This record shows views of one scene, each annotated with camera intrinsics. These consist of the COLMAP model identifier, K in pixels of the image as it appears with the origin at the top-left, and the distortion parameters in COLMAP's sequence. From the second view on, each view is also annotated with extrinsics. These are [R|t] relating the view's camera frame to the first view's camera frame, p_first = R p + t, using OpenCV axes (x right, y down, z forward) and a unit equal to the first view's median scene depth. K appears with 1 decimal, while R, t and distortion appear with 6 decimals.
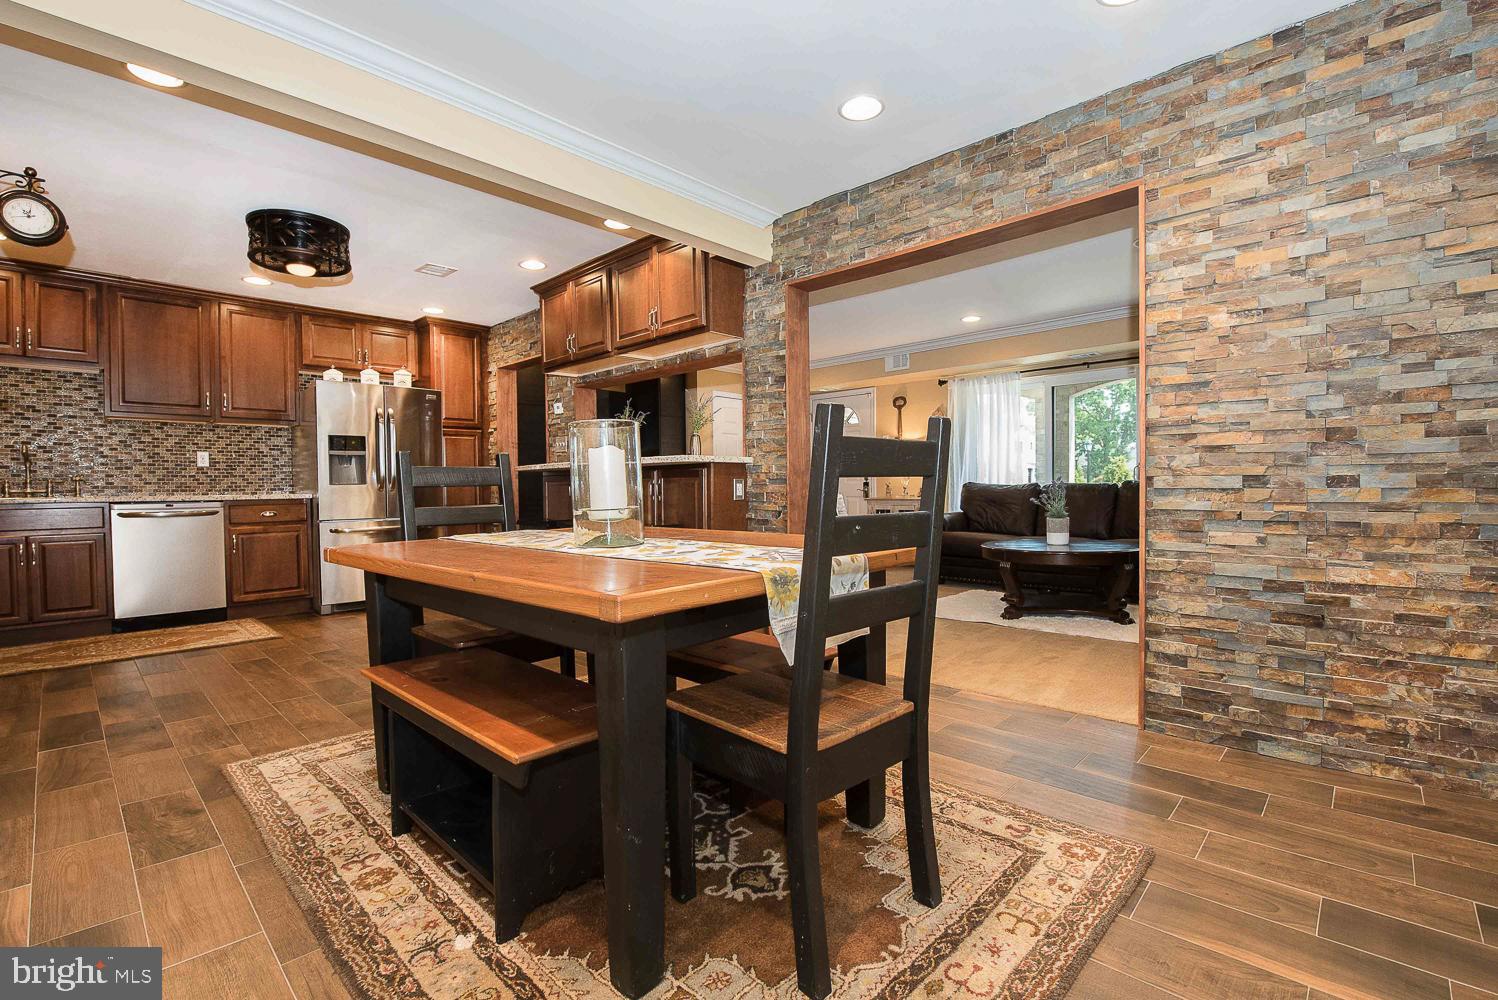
lens RADIAL K [[667.1, 0, 757.1], [0, 667.1, 502.7], [0, 0, 1]] dist [-0.016481, -0.002526]
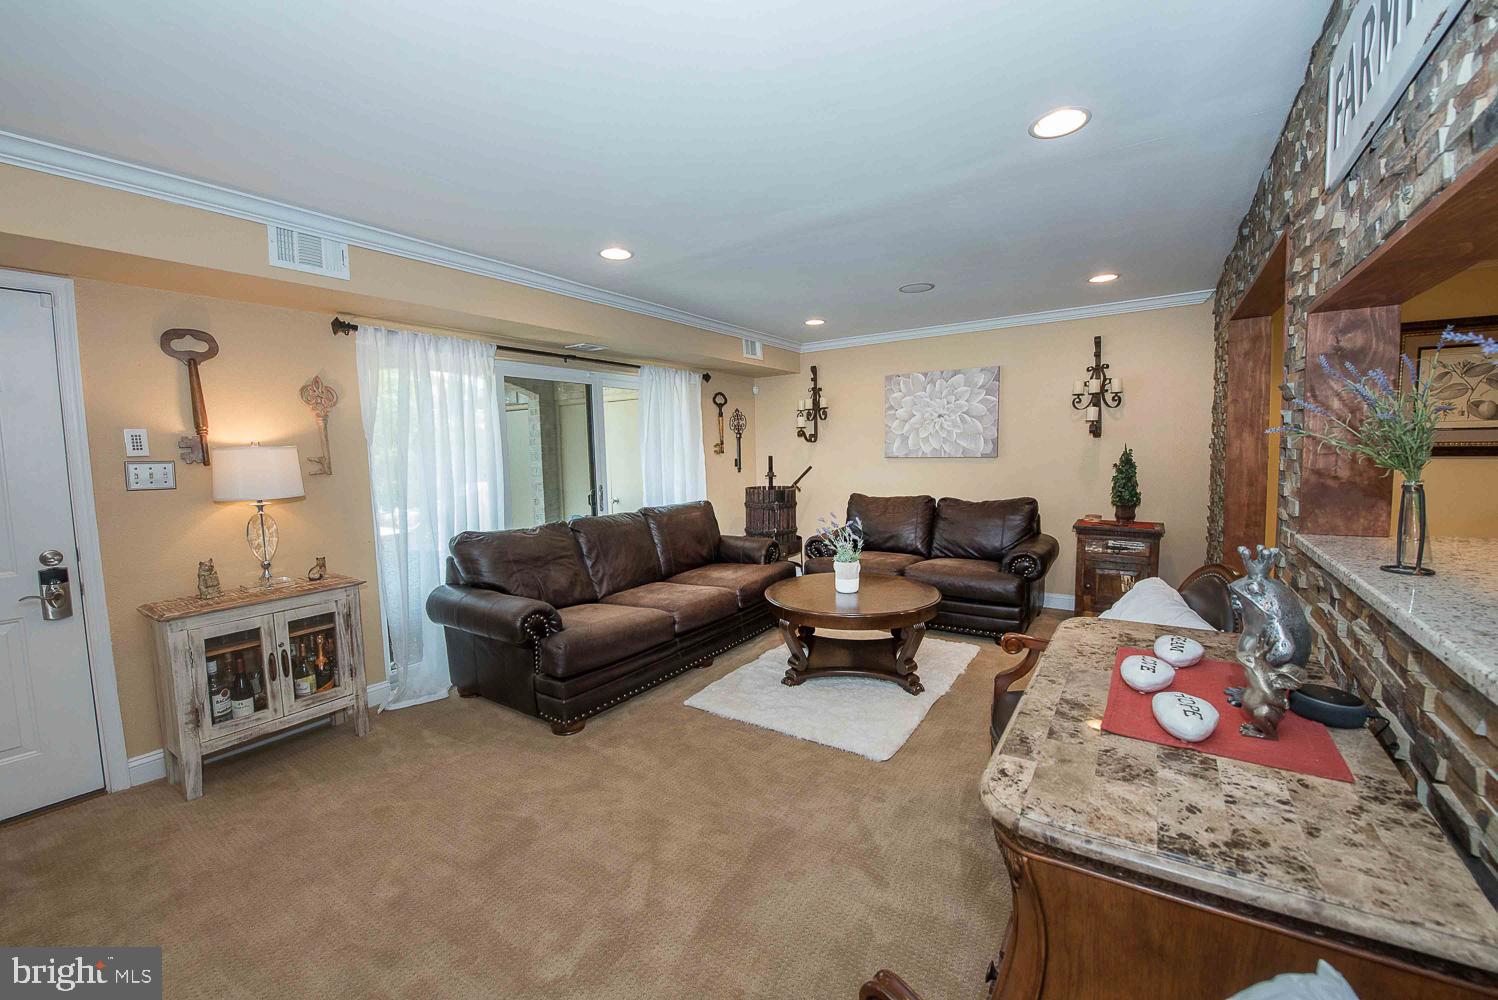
lens RADIAL K [[594.1, 0, 747.9], [0, 594.1, 499.4], [0, 0, 1]] dist [-0.017081, -0.001817]
pose [[-0.159094, -0.065822, 0.985067, -0.266373], [0.049986, 0.995958, 0.074623, -0.113424], [-0.985997, 0.061112, -0.155161, 1.175346]]
